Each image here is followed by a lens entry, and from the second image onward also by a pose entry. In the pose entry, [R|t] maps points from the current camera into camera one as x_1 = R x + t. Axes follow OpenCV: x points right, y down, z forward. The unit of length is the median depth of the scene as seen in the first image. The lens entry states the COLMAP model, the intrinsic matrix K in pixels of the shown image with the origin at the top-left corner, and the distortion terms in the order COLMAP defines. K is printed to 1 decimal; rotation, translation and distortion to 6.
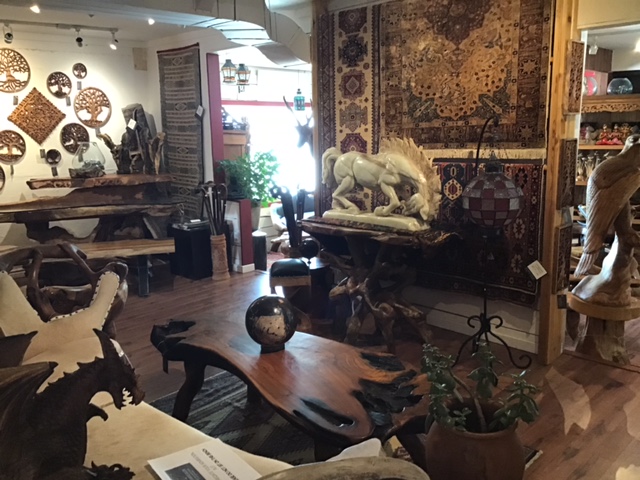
lens RADIAL K [[570.6, 0, 321.7], [0, 570.6, 244.7], [0, 0, 1]] dist [0.078724, -0.137608]
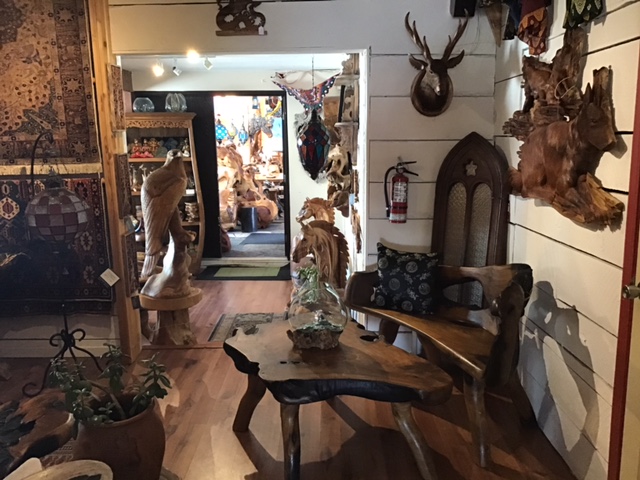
lens RADIAL K [[570.6, 0, 321.7], [0, 570.6, 244.7], [0, 0, 1]] dist [0.078724, -0.137608]
pose [[0.713106, -0.127651, 0.689337, -0.069577], [0.142605, 0.989138, 0.035646, 0.002230], [-0.686399, 0.072883, 0.723563, -0.035963]]
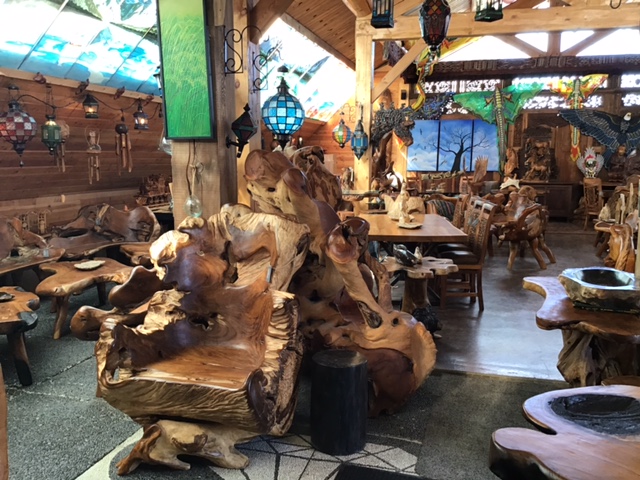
lens RADIAL K [[570.6, 0, 321.7], [0, 570.6, 244.7], [0, 0, 1]] dist [0.078724, -0.137608]
pose [[0.849927, -0.069140, 0.522344, 0.492957], [0.096740, 0.994978, -0.025710, -0.118867], [-0.517943, 0.072384, 0.852347, 0.662245]]
